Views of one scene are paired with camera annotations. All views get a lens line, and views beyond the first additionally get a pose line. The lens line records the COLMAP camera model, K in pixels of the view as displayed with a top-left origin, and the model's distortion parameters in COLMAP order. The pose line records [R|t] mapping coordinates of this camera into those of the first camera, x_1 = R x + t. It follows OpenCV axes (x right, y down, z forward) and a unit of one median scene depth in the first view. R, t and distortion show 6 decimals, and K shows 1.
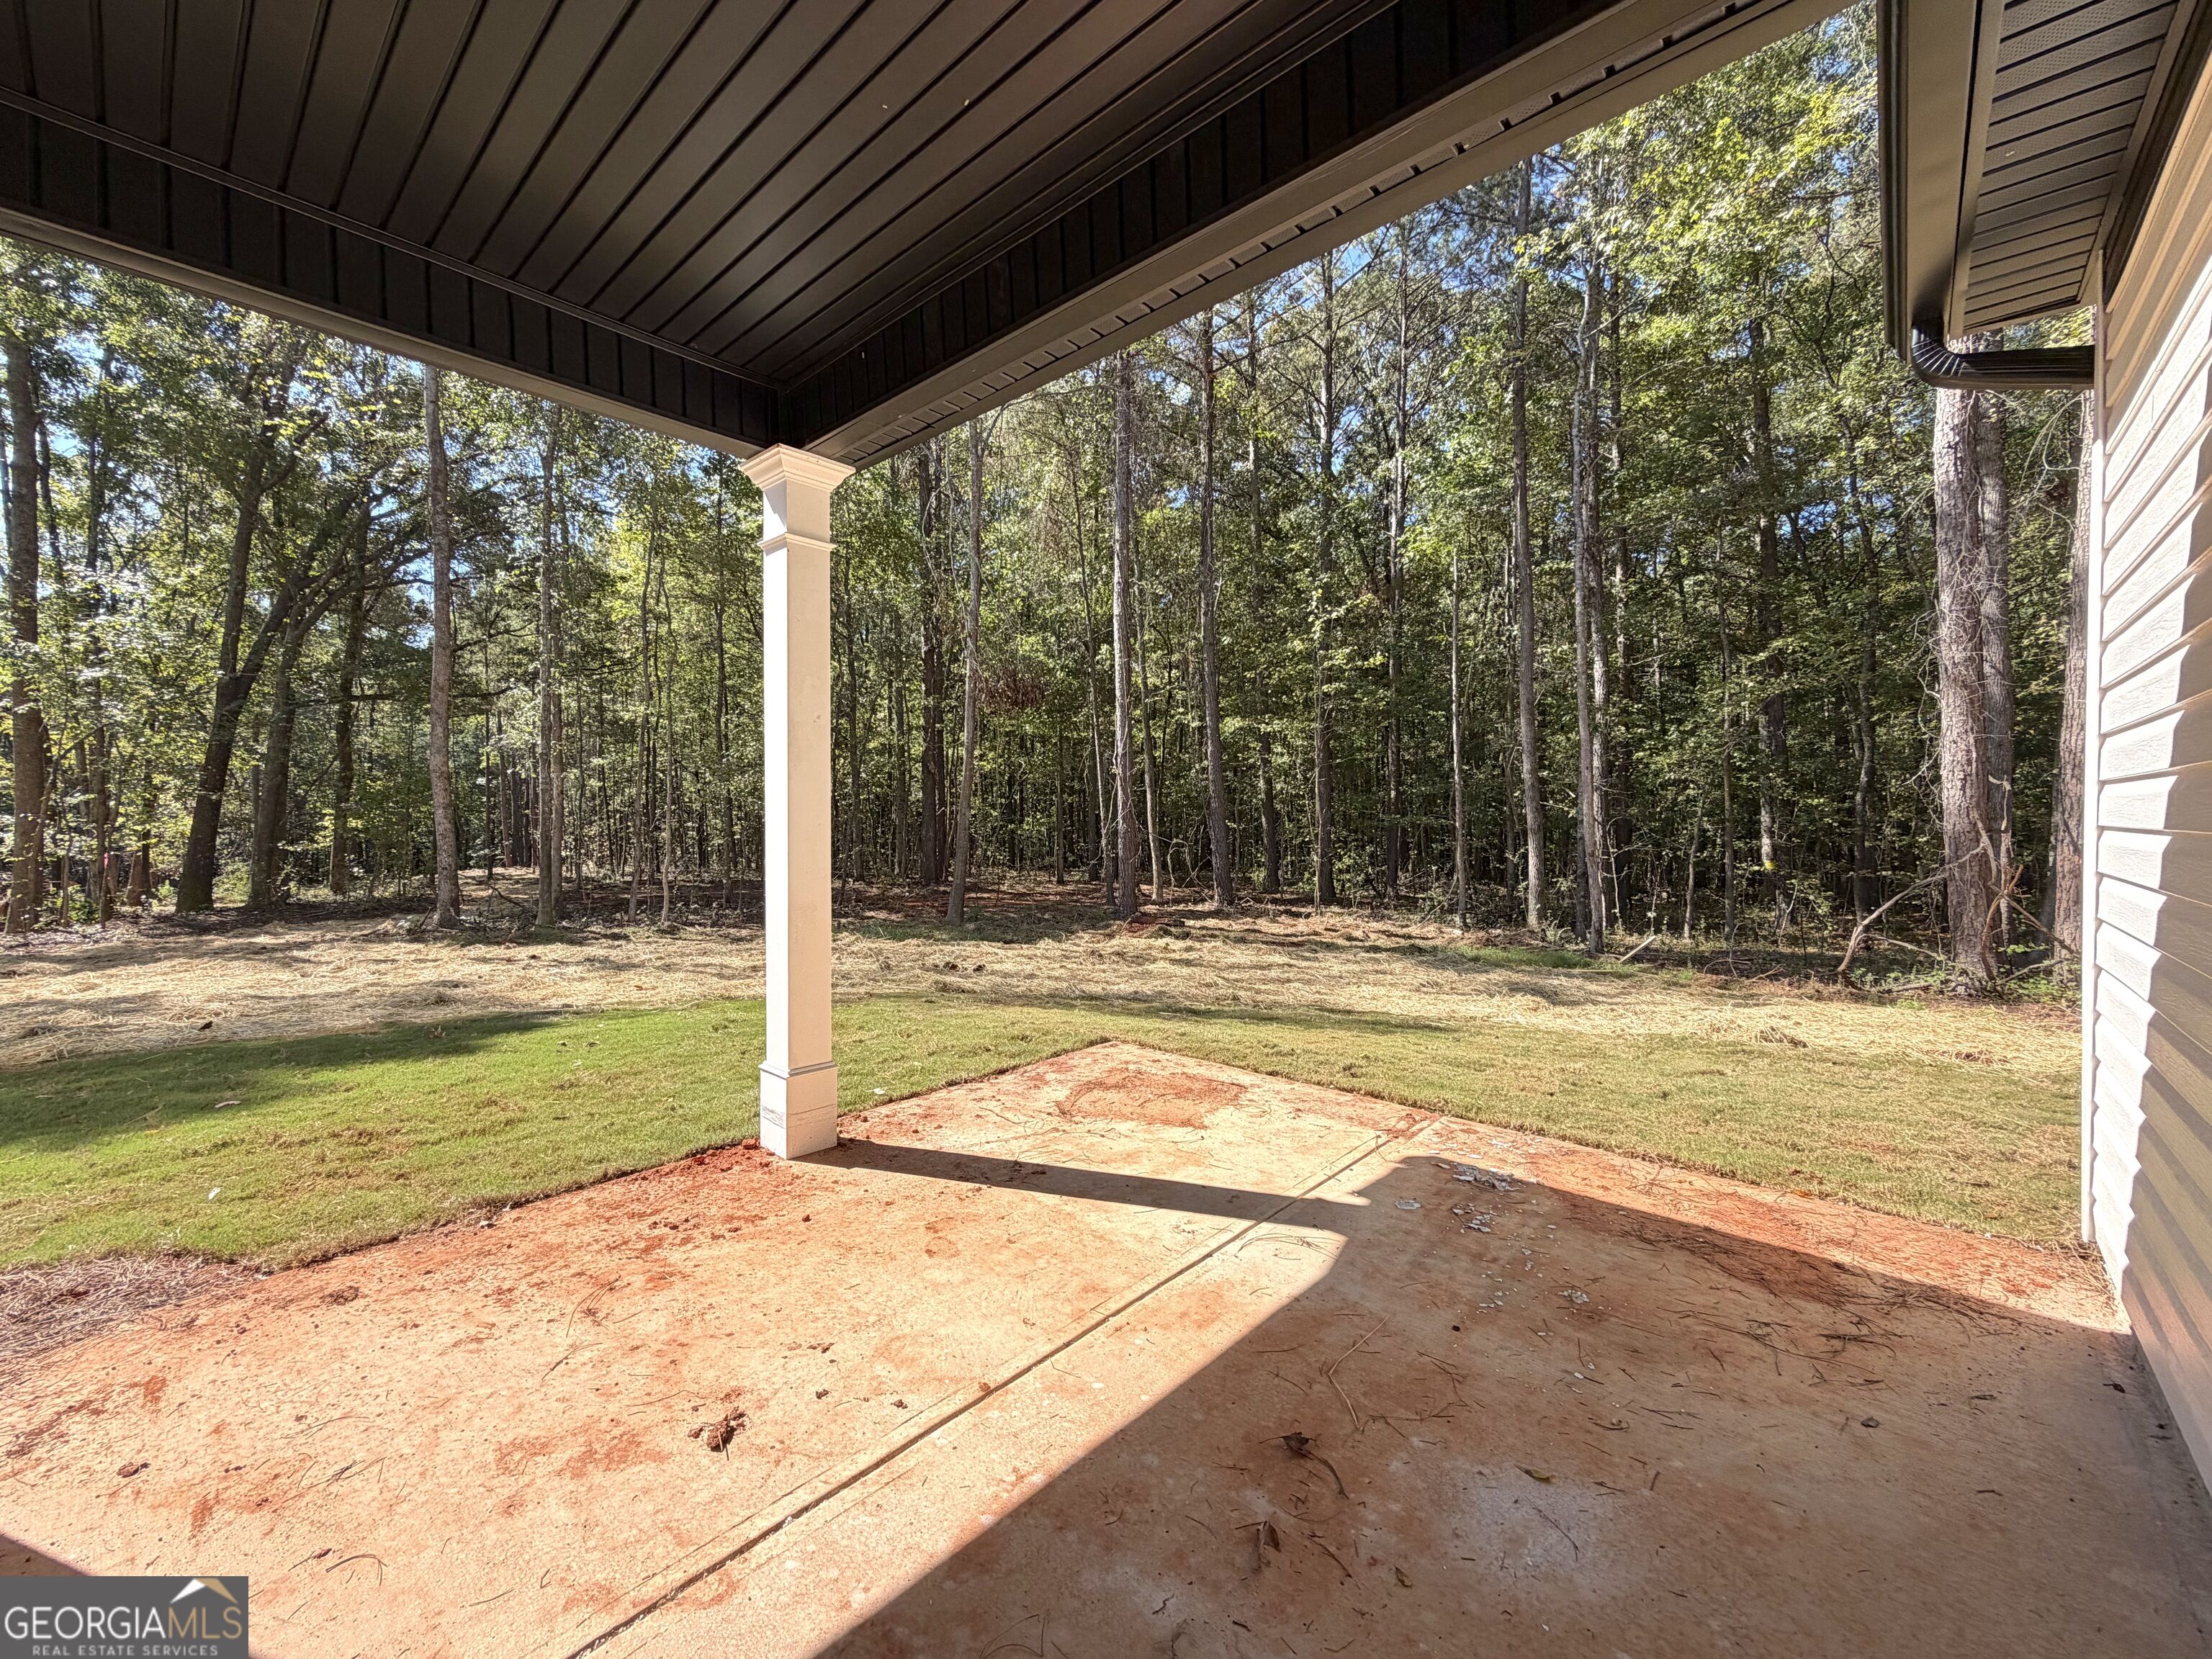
lens RADIAL K [[886.1, 0, 1094.6], [0, 886.1, 827.4], [0, 0, 1]] dist [0.000761, 0.000702]
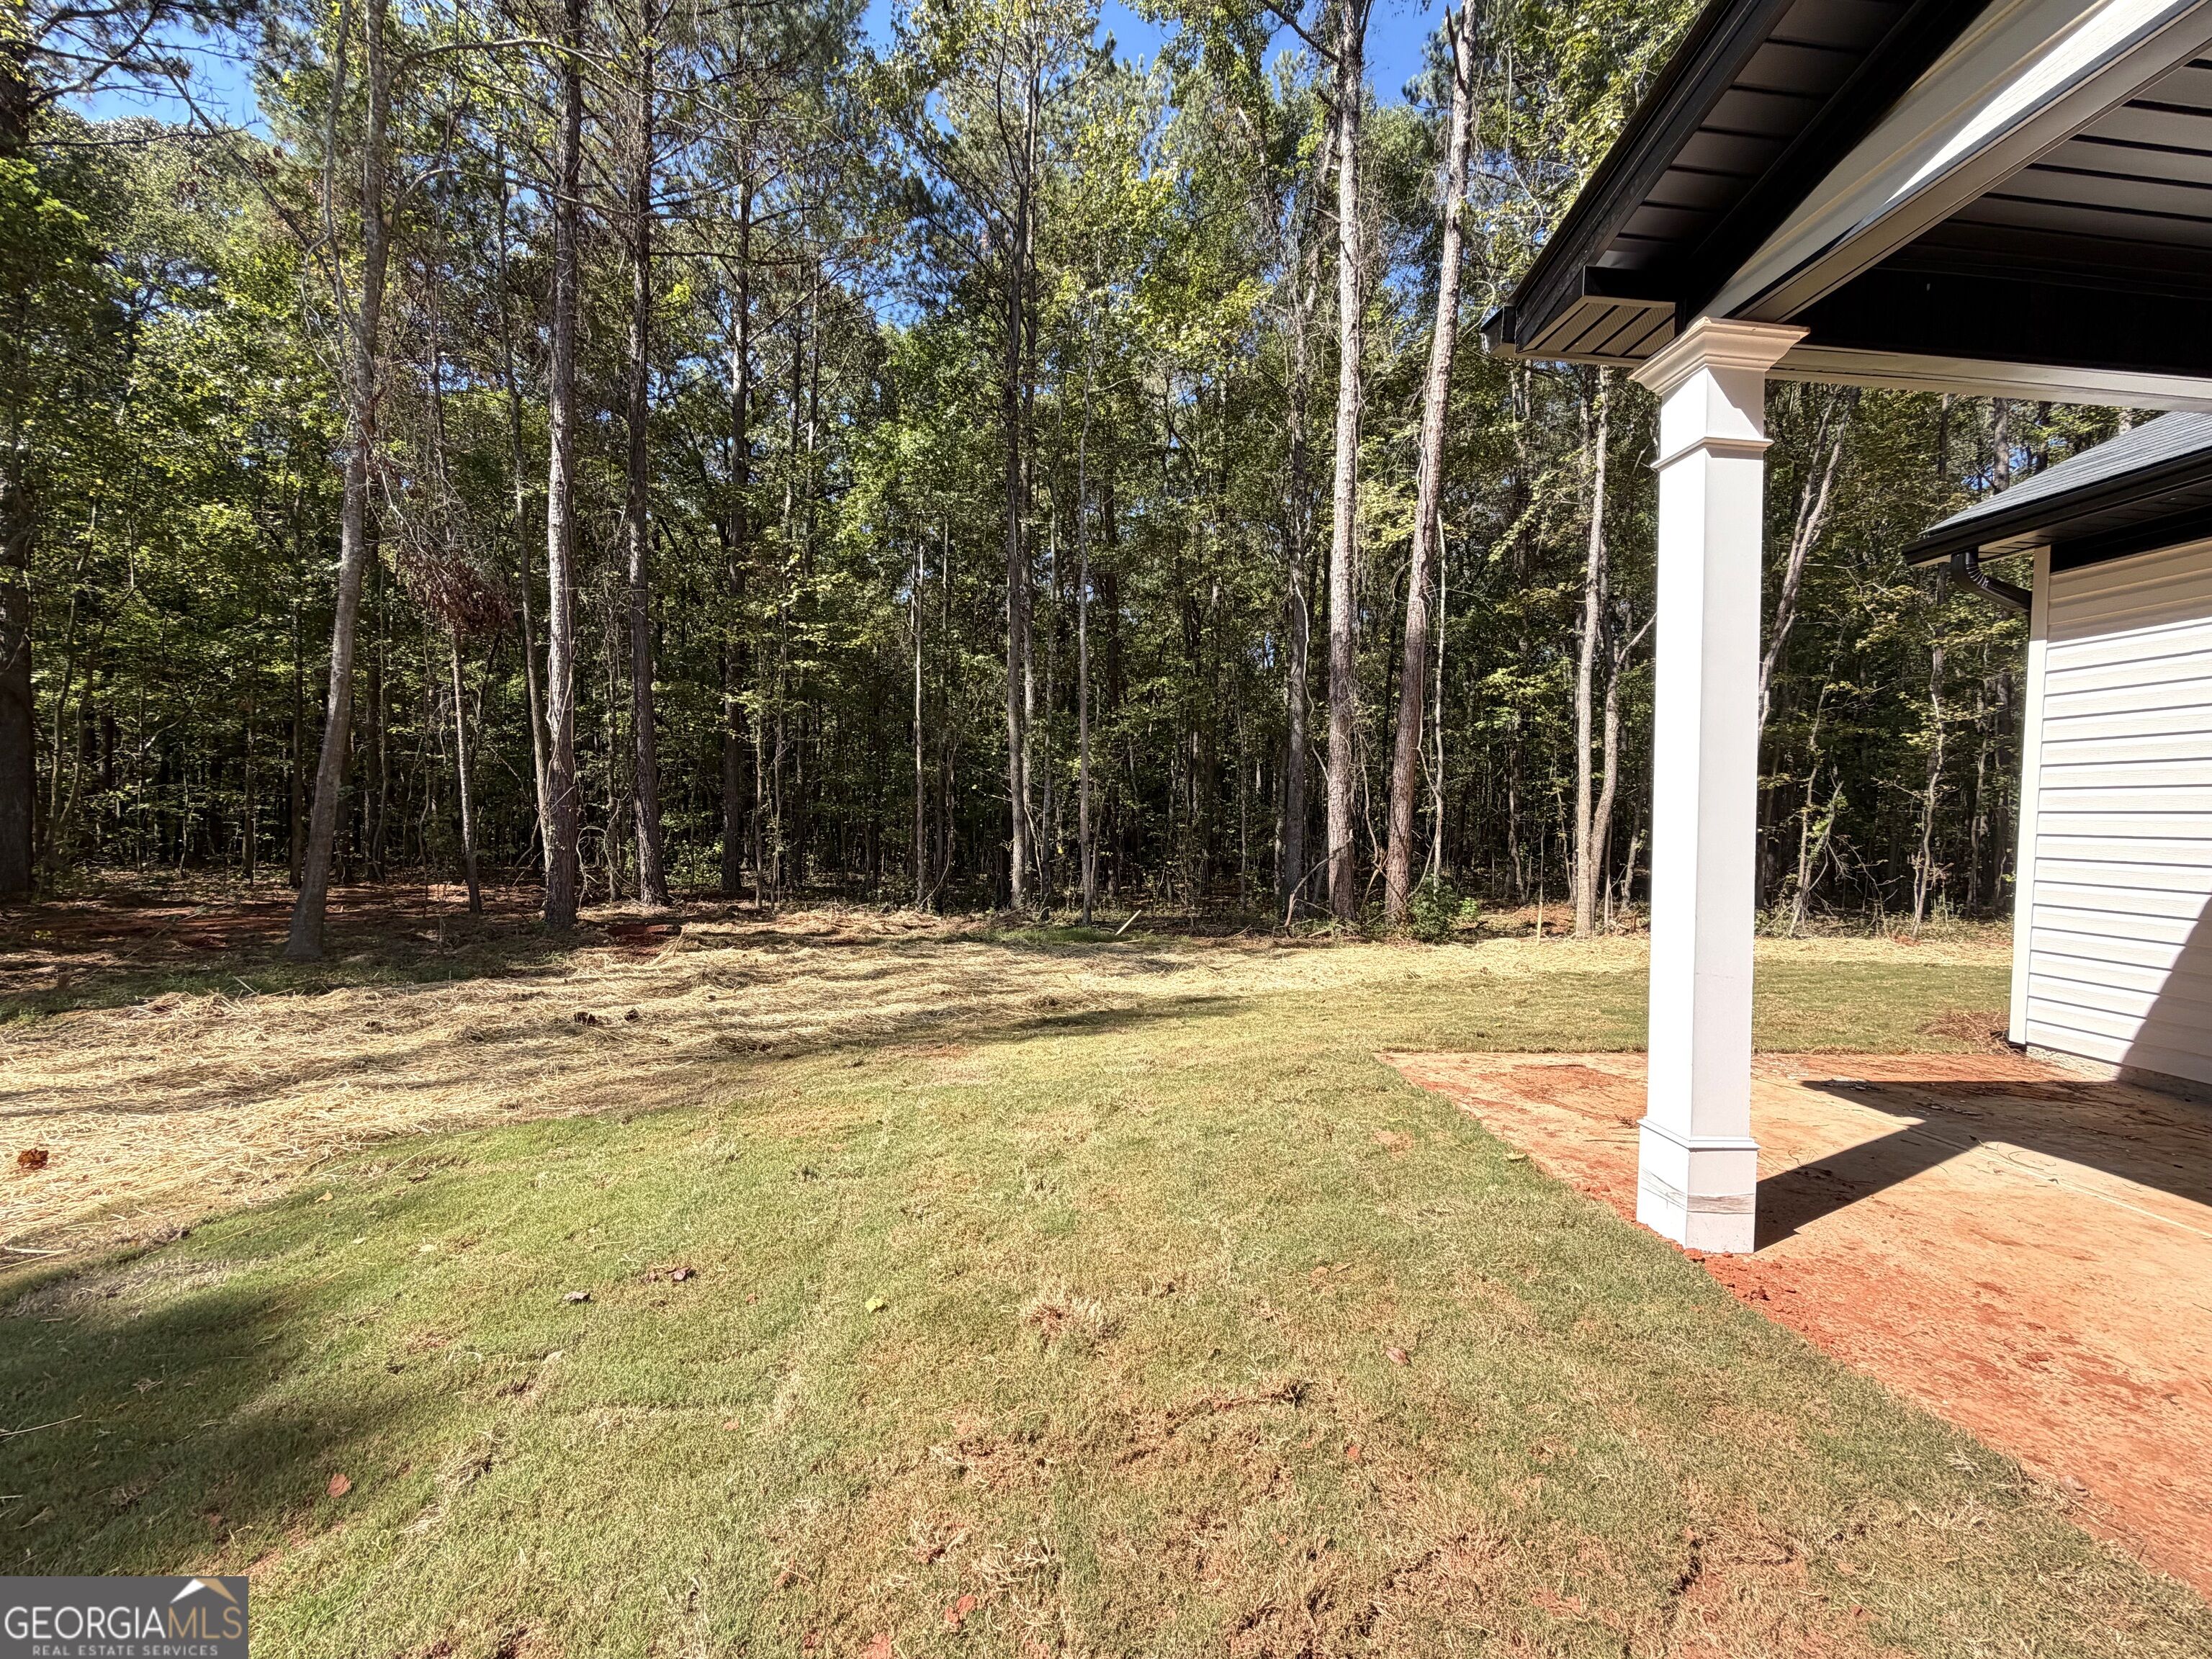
lens RADIAL K [[886.1, 0, 1098.8], [0, 886.1, 825.0], [0, 0, 1]] dist [0.000761, 0.000702]
pose [[0.677727, 0.008633, 0.735263, -1.077288], [-0.016460, 0.999859, 0.003433, 0.005691], [-0.735129, -0.014428, 0.677774, 0.739611]]
